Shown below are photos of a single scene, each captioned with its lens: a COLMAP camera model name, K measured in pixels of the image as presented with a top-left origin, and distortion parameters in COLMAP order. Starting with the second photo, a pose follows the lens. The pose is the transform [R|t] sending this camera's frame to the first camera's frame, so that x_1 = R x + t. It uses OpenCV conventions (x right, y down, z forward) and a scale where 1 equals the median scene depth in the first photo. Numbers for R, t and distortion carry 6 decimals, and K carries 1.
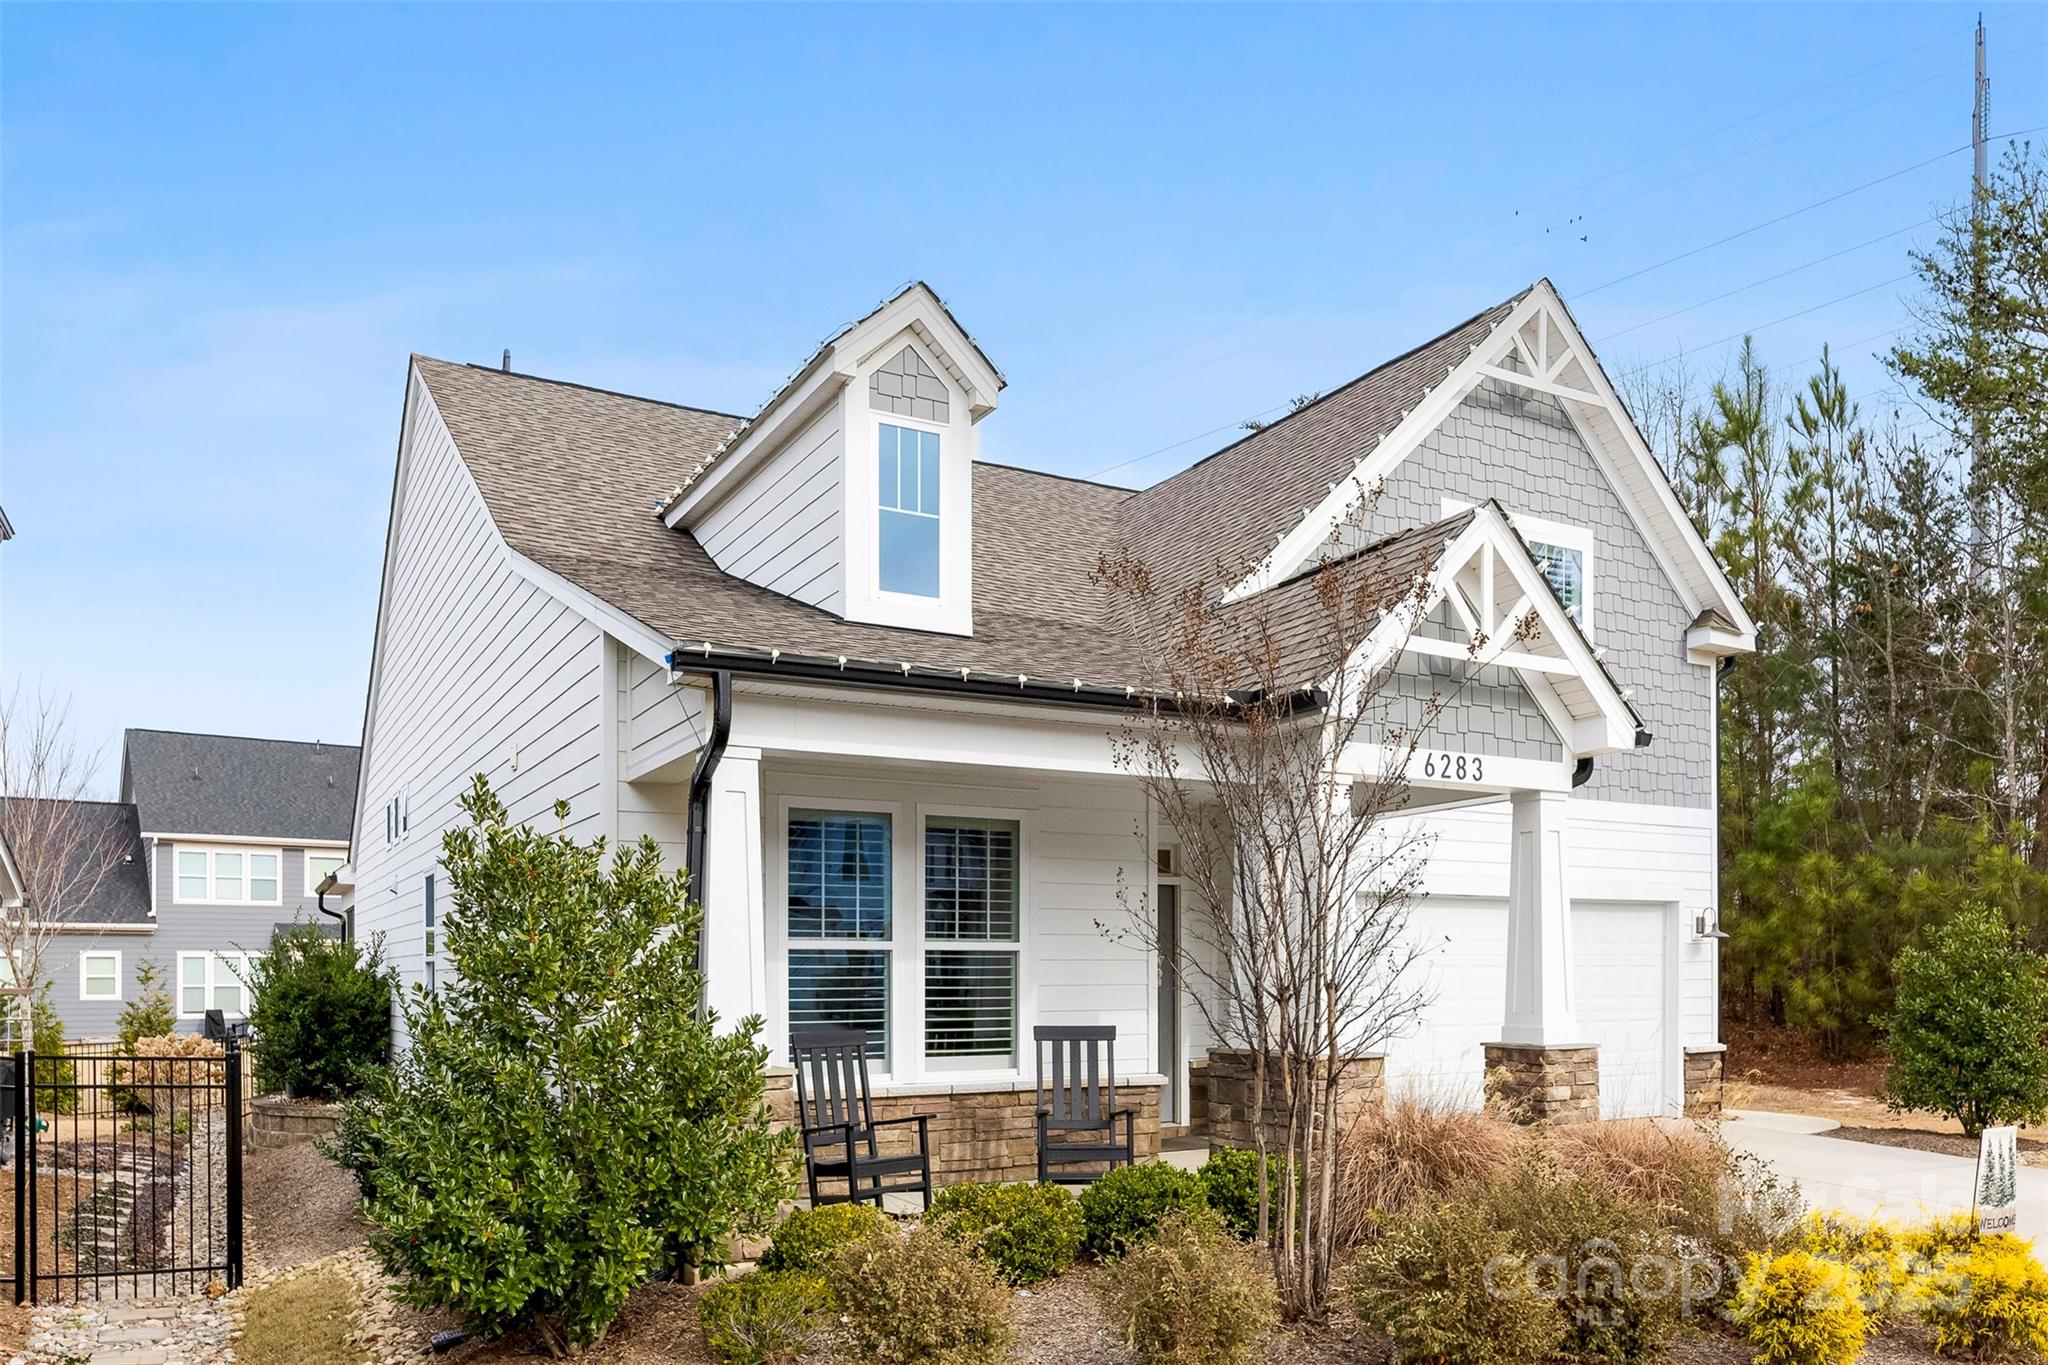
lens RADIAL K [[1547.7, 0, 1024.0], [0, 1547.7, 682.5], [0, 0, 1]] dist [-0.002363, -0.000057]
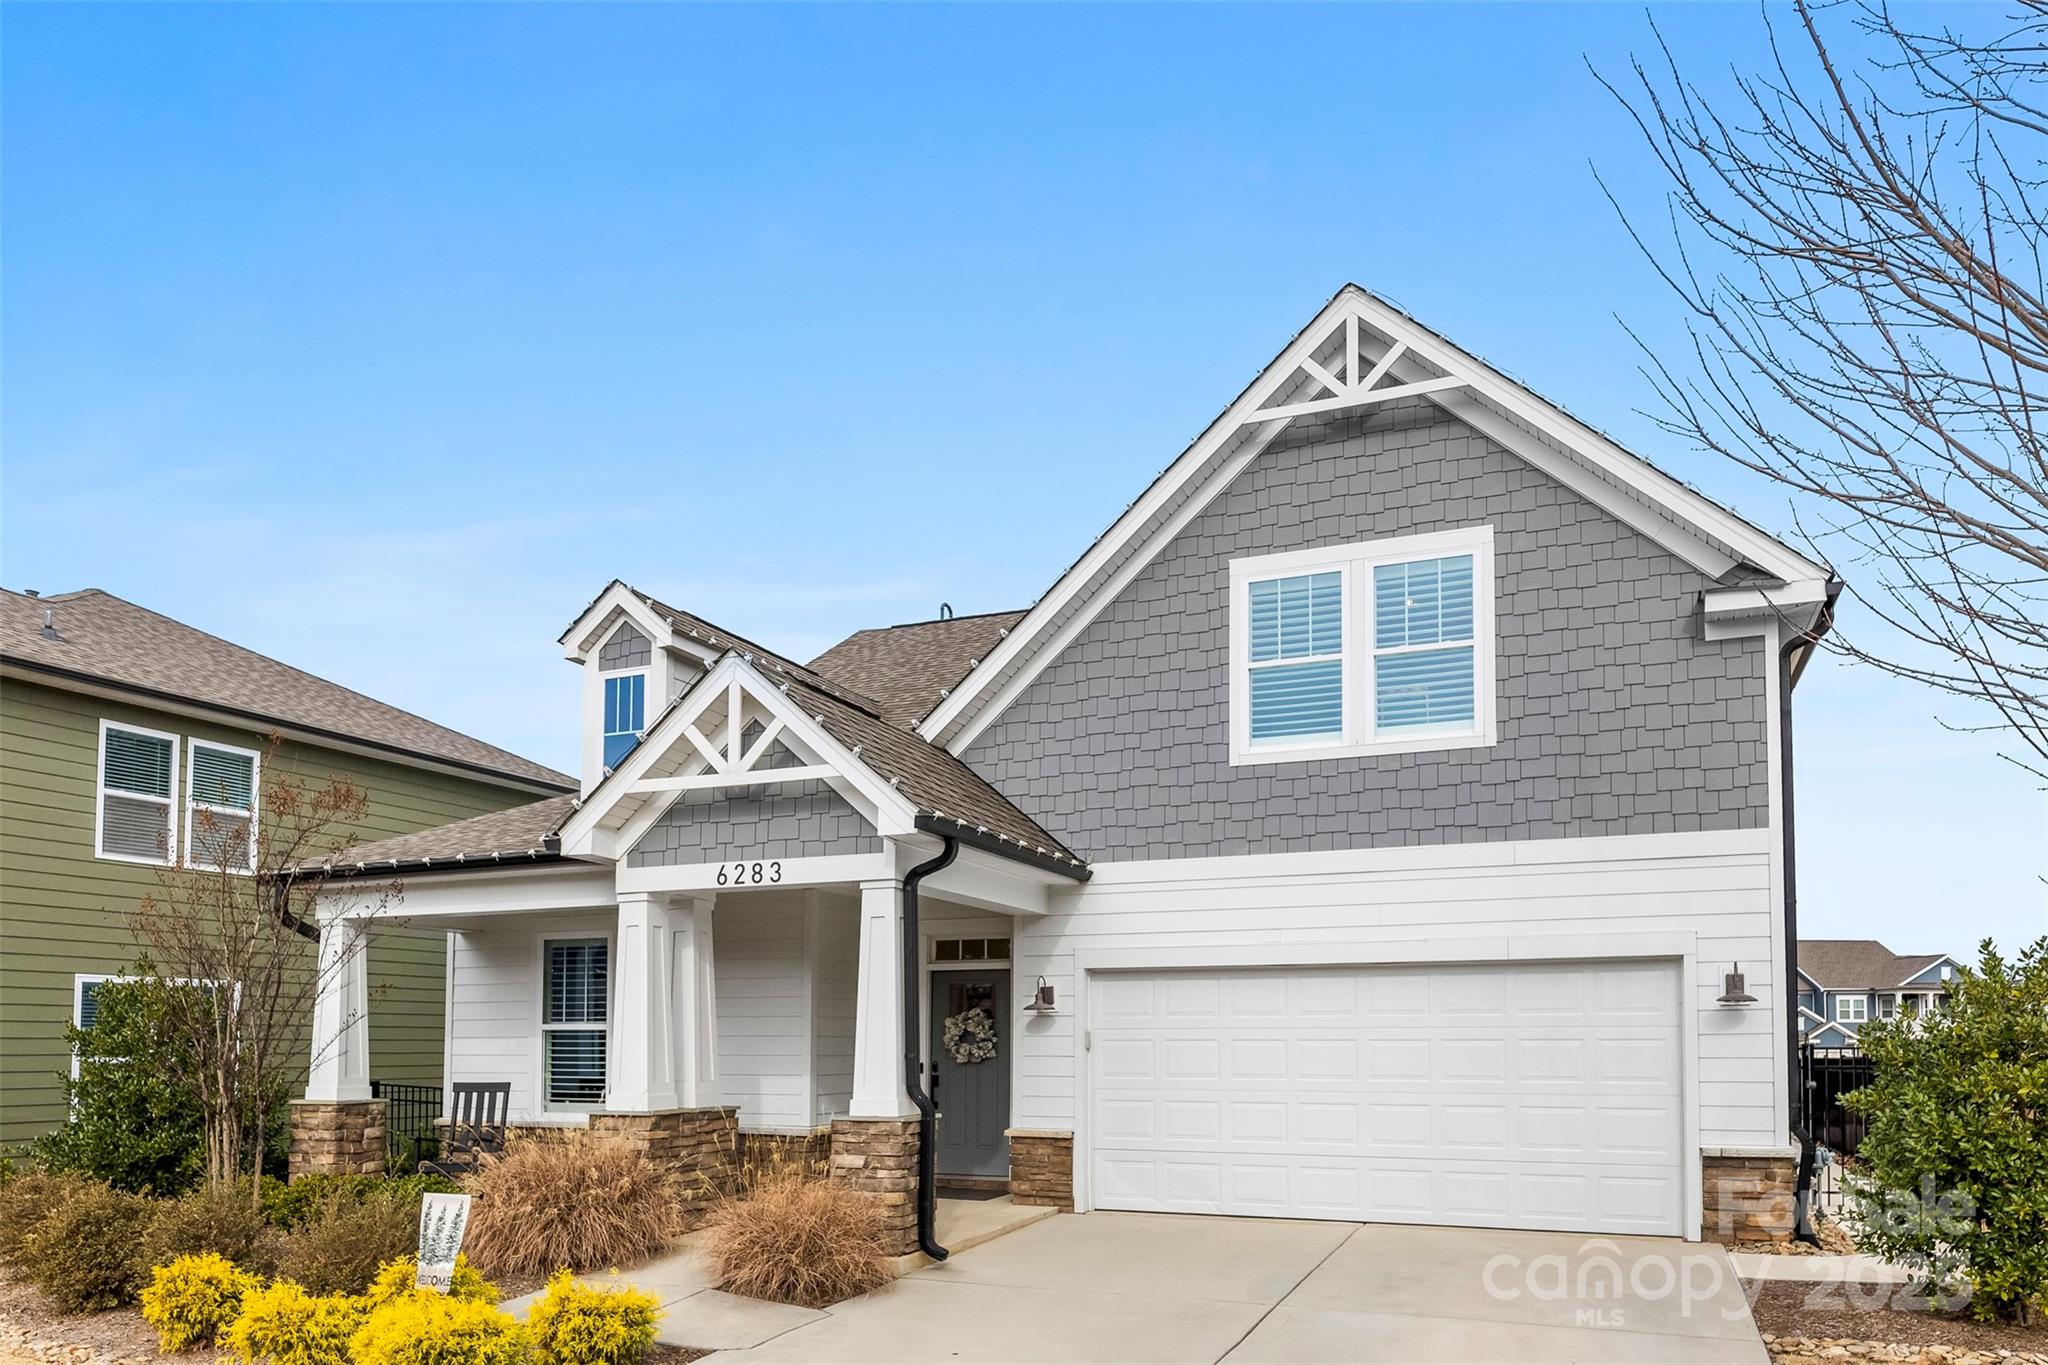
lens RADIAL K [[1322.8, 0, 1023.9], [0, 1322.8, 711.0], [0, 0, 1]] dist [0.005585, 0.001092]
pose [[0.601997, -0.187155, -0.776255, 1.218075], [0.146928, 0.981508, -0.122696, 0.087711], [0.784864, -0.040191, 0.618363, 0.539598]]
